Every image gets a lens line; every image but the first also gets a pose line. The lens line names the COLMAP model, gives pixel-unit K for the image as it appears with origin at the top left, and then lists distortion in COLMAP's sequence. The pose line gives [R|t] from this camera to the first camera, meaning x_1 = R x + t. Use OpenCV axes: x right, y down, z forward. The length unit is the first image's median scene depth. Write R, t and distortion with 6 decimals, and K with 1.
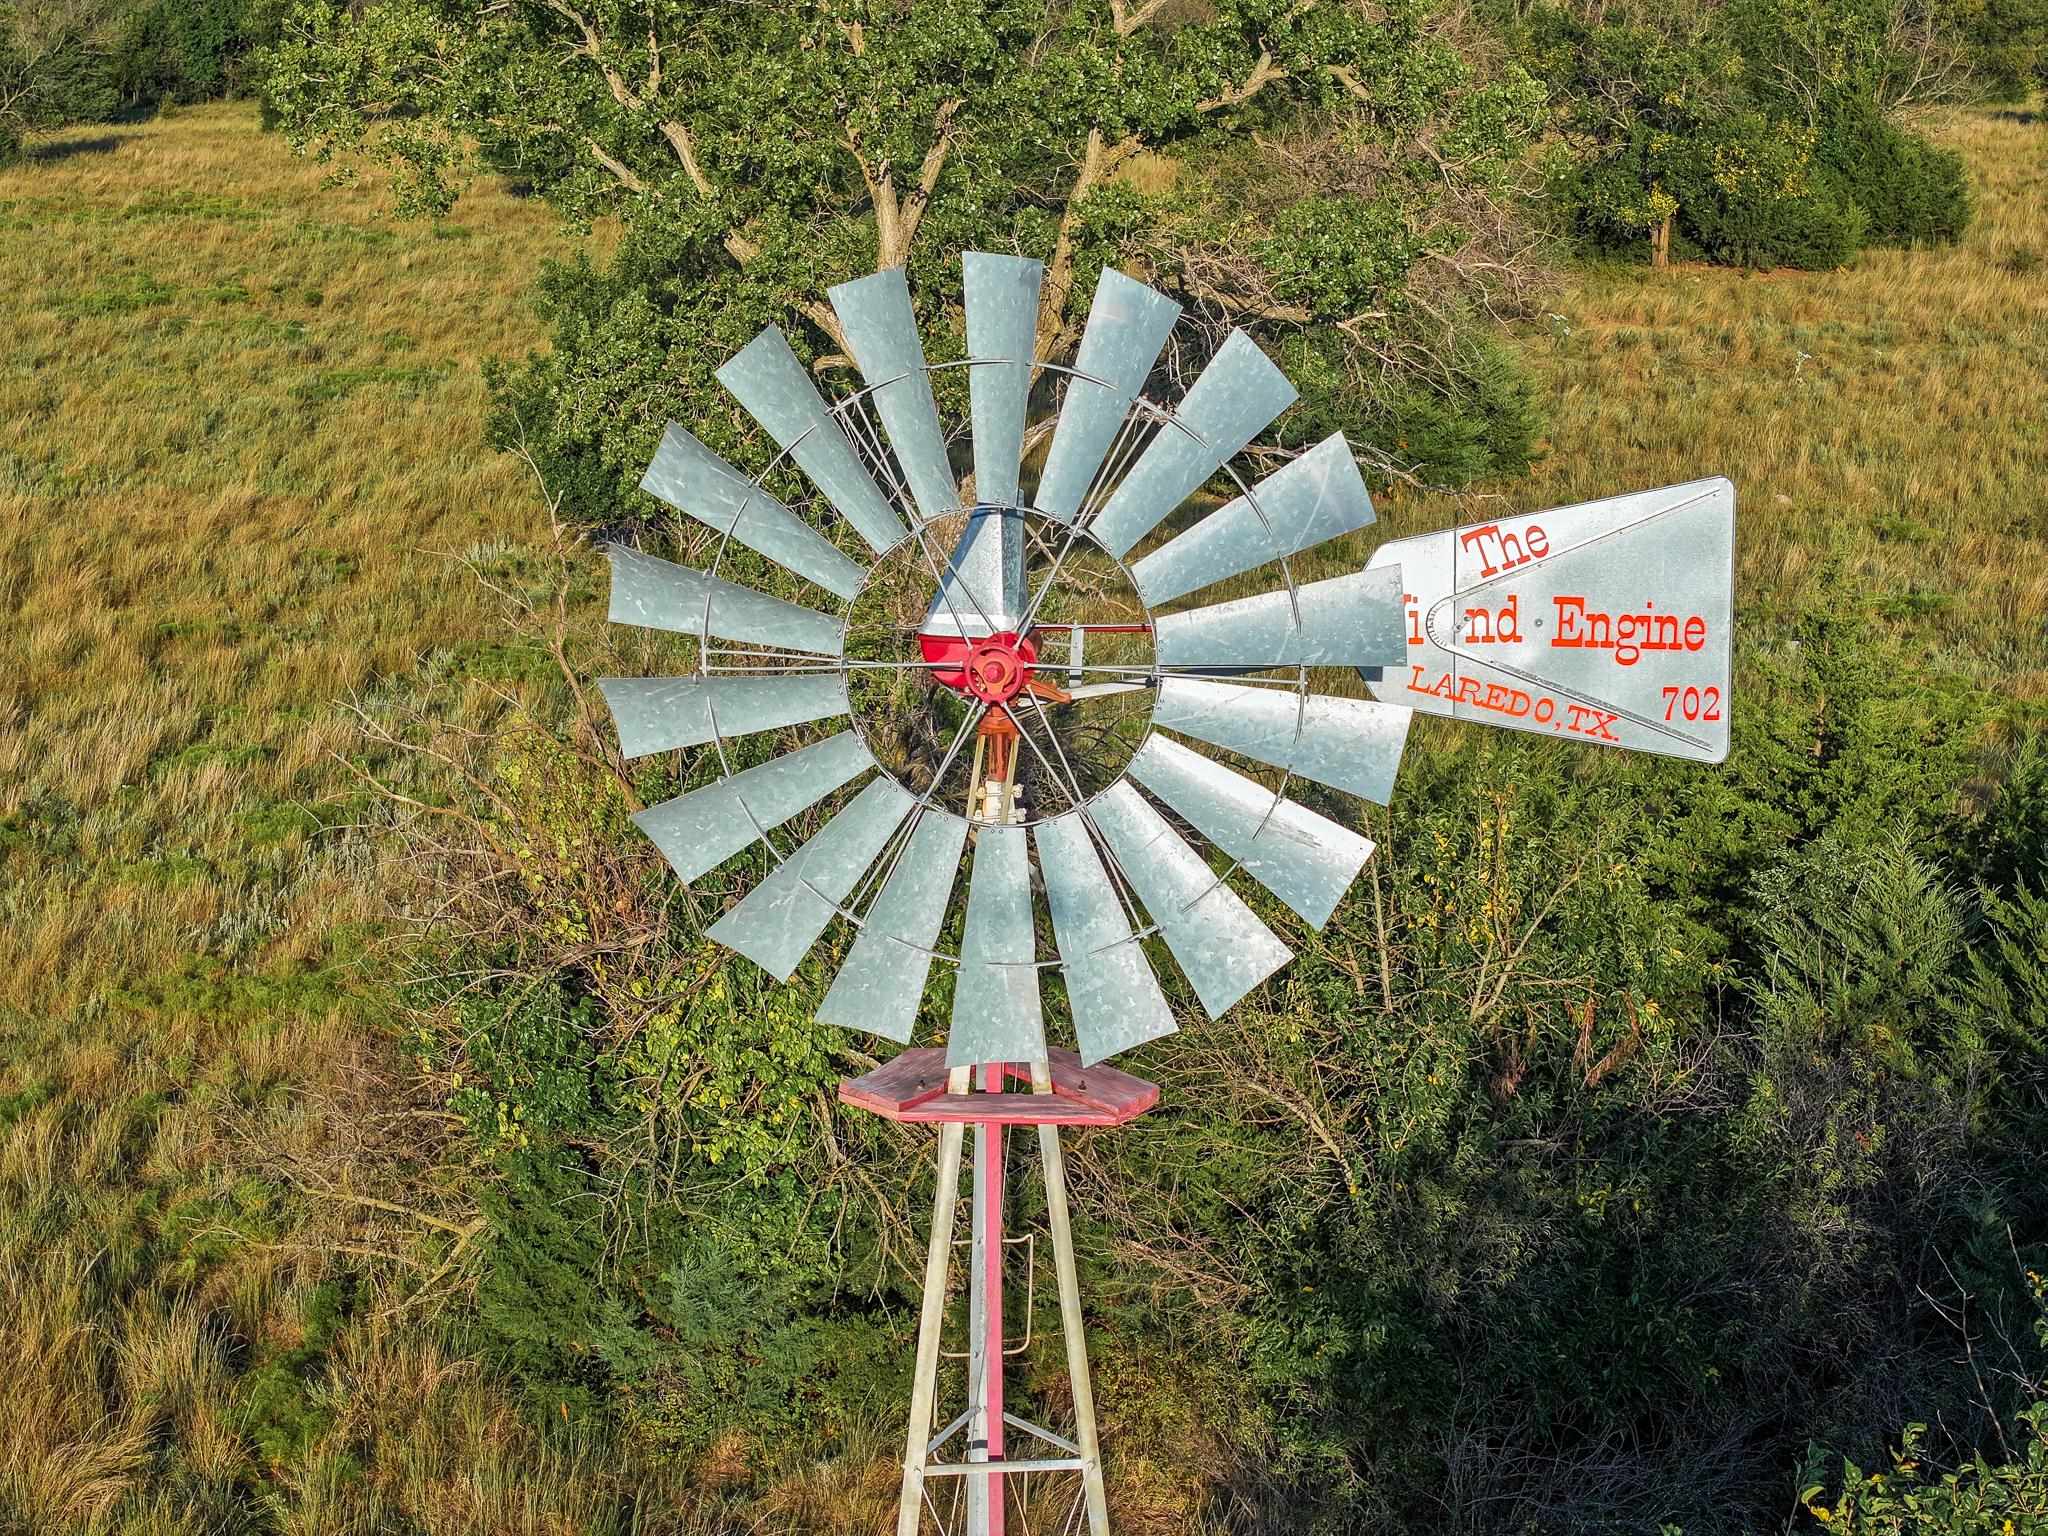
lens RADIAL K [[4089.4, 0, 1023.3], [0, 4089.4, 765.5], [0, 0, 1]] dist [-0.058718, 0.000000]
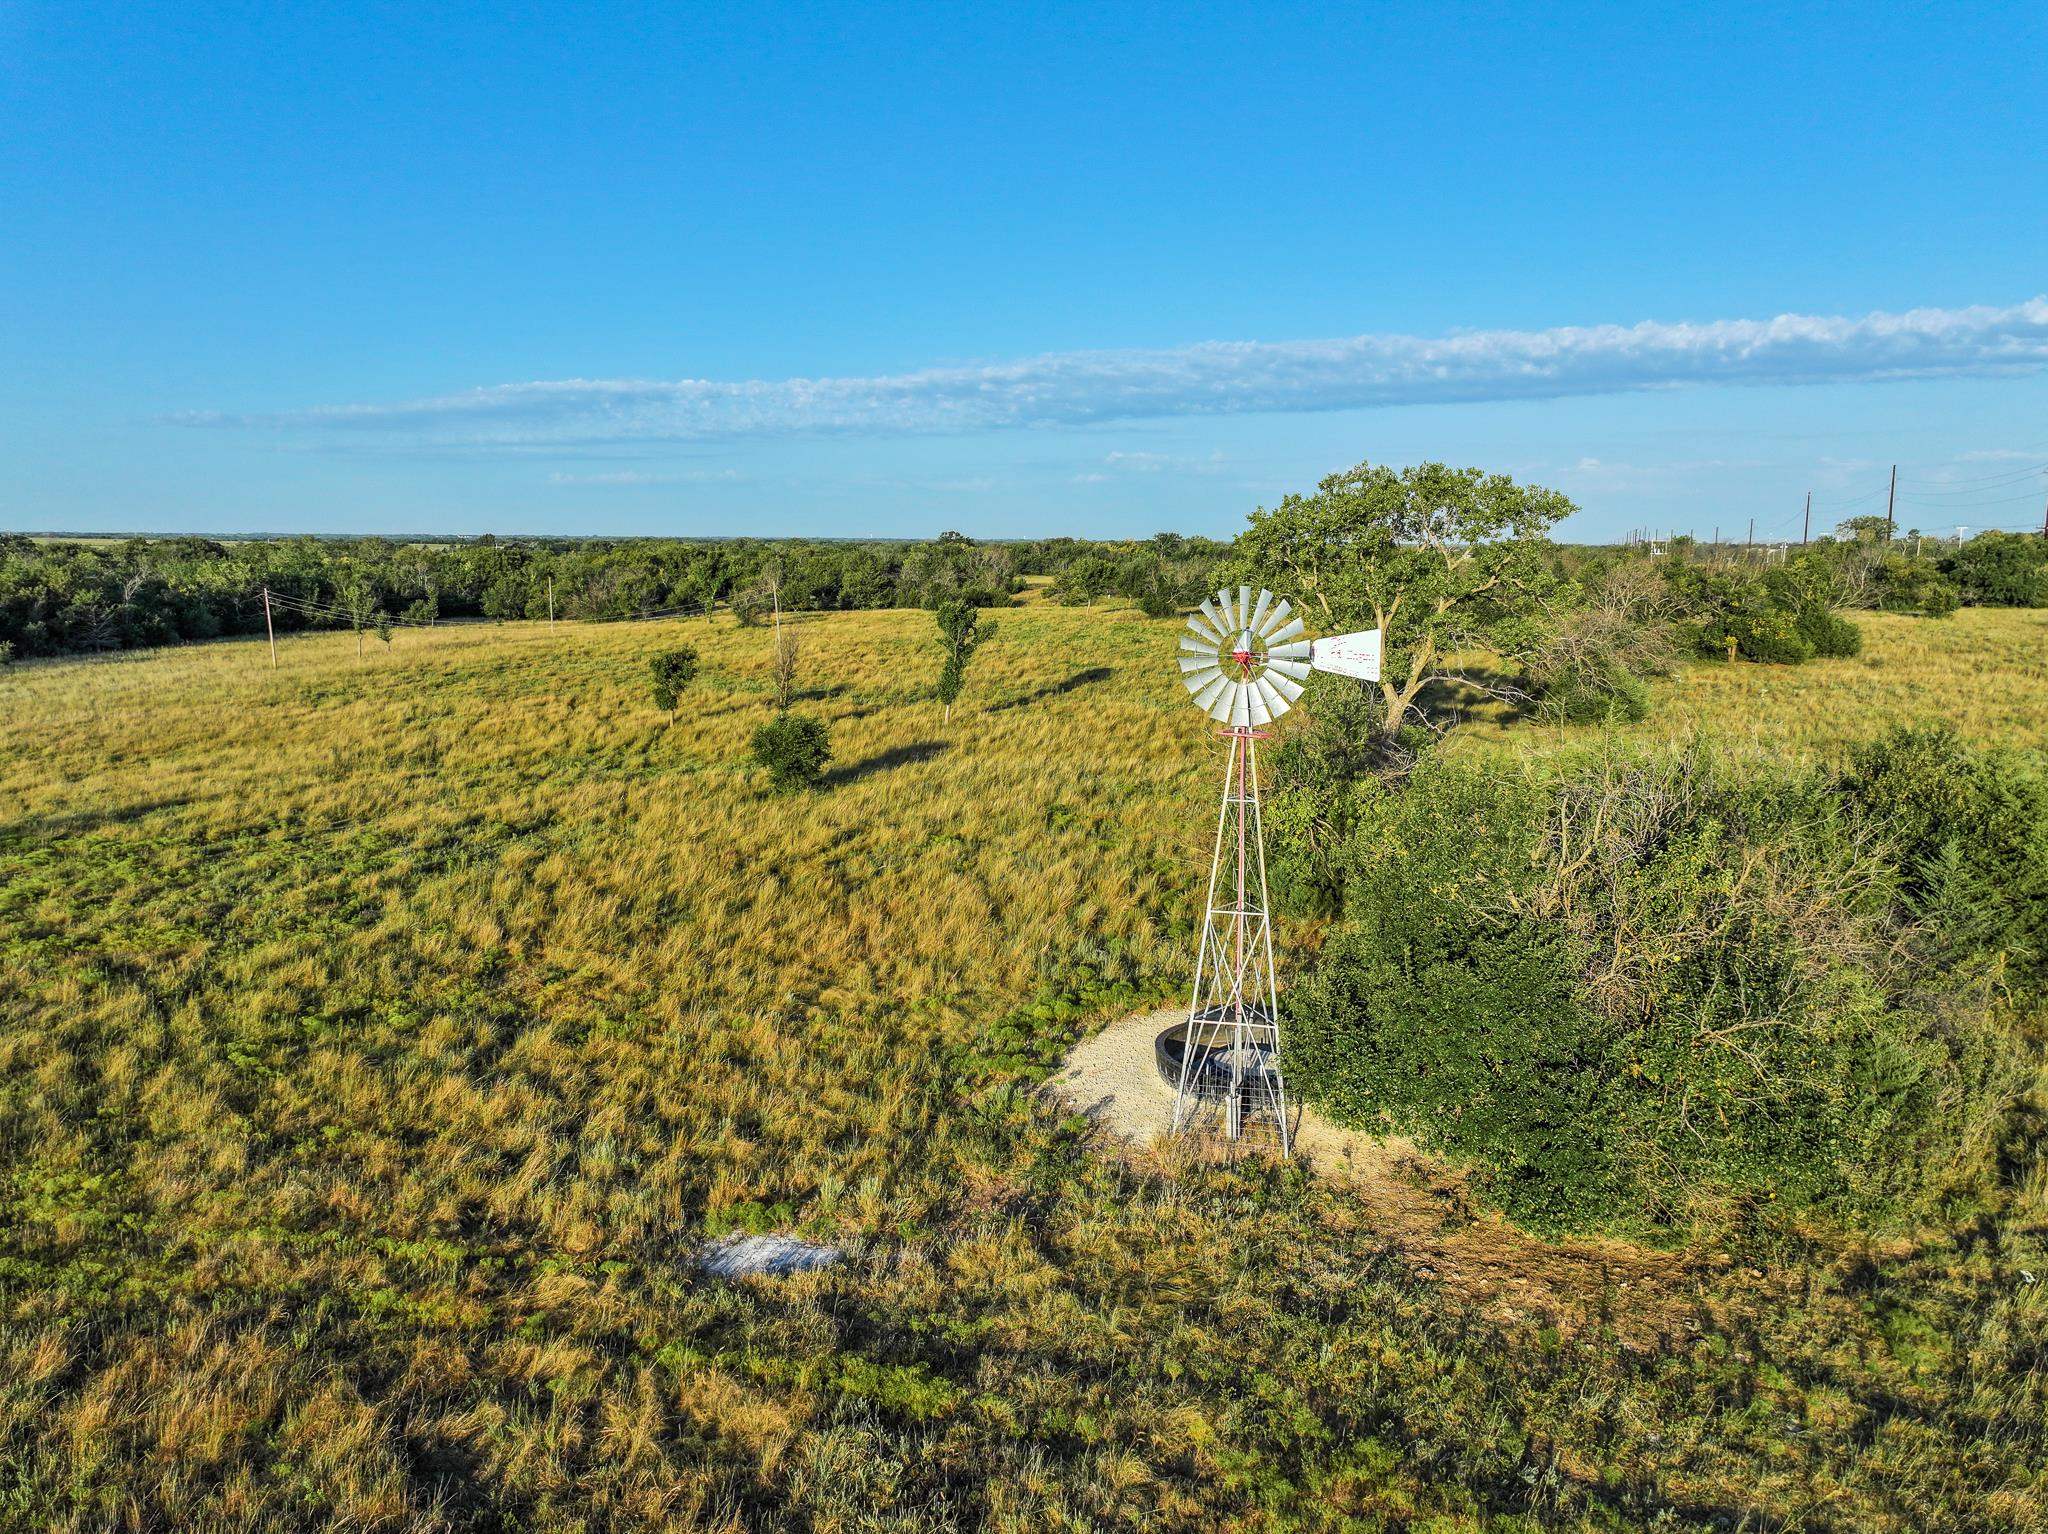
lens RADIAL K [[1492.7, 0, 1028.6], [0, 1492.7, 772.5], [0, 0, 1]] dist [-0.000716, 0.002233]
pose [[0.939179, 0.053499, -0.339235, 0.424954], [-0.071201, 0.996662, -0.039944, 0.239919], [0.335966, 0.061669, 0.939853, -1.066708]]
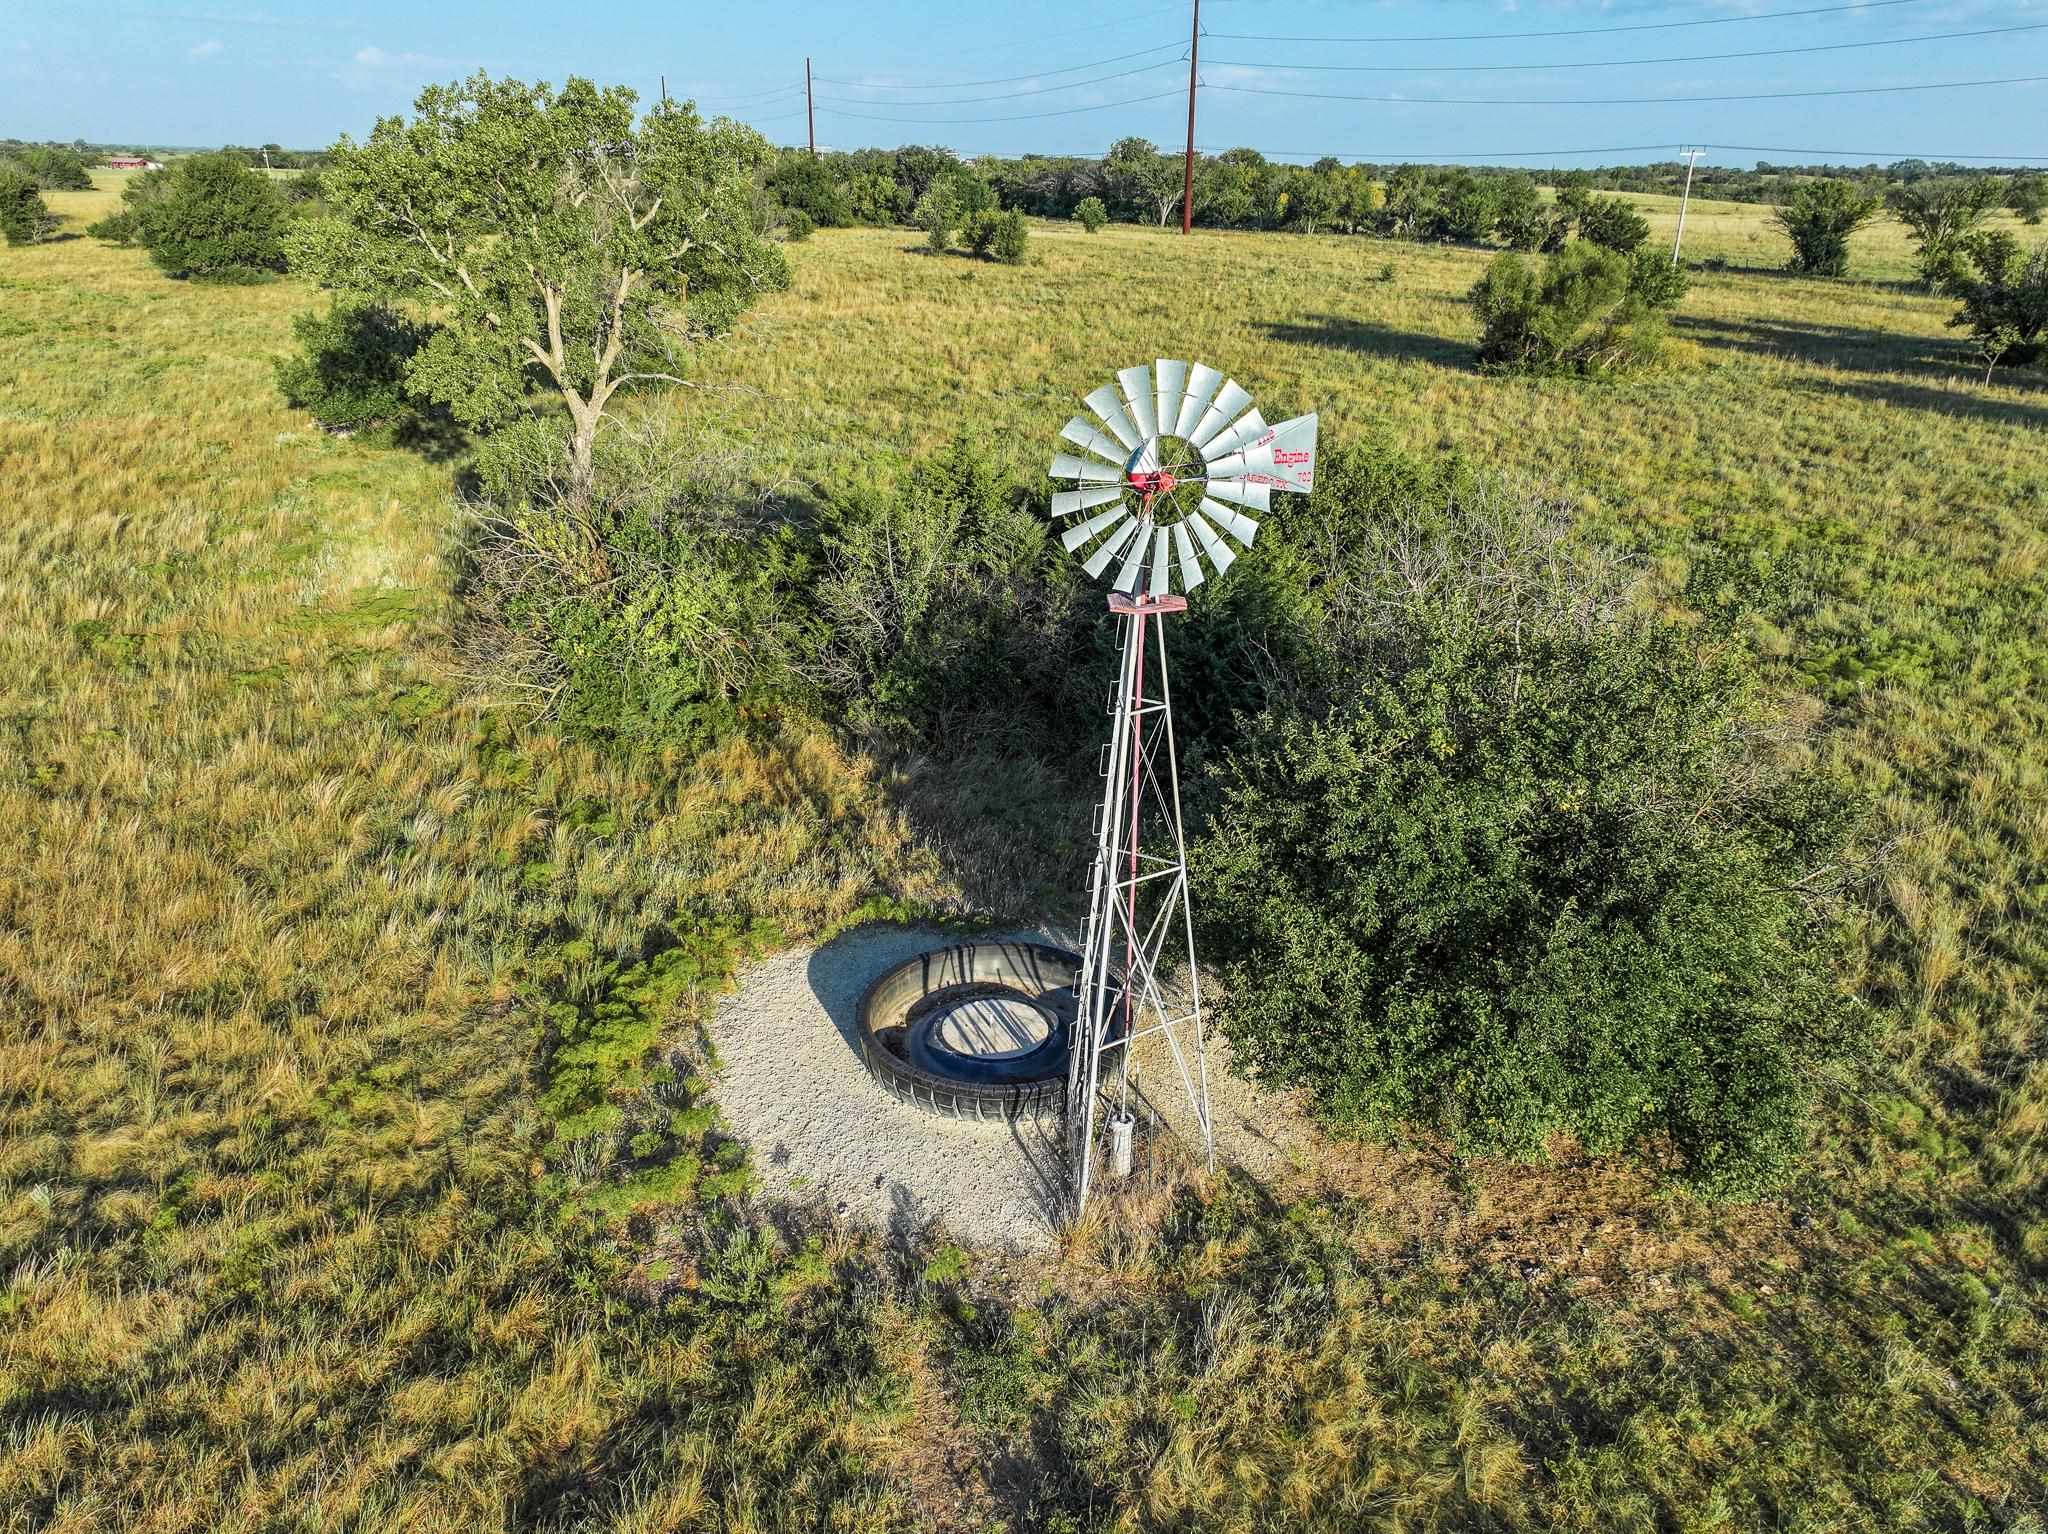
lens RADIAL K [[1492.7, 0, 1026.0], [0, 1492.7, 766.0], [0, 0, 1]] dist [-0.000716, 0.002233]
pose [[0.909384, -0.146466, 0.389319, -0.622315], [0.071910, 0.977221, 0.199672, -0.047777], [-0.409696, -0.153583, 0.899201, -0.128611]]
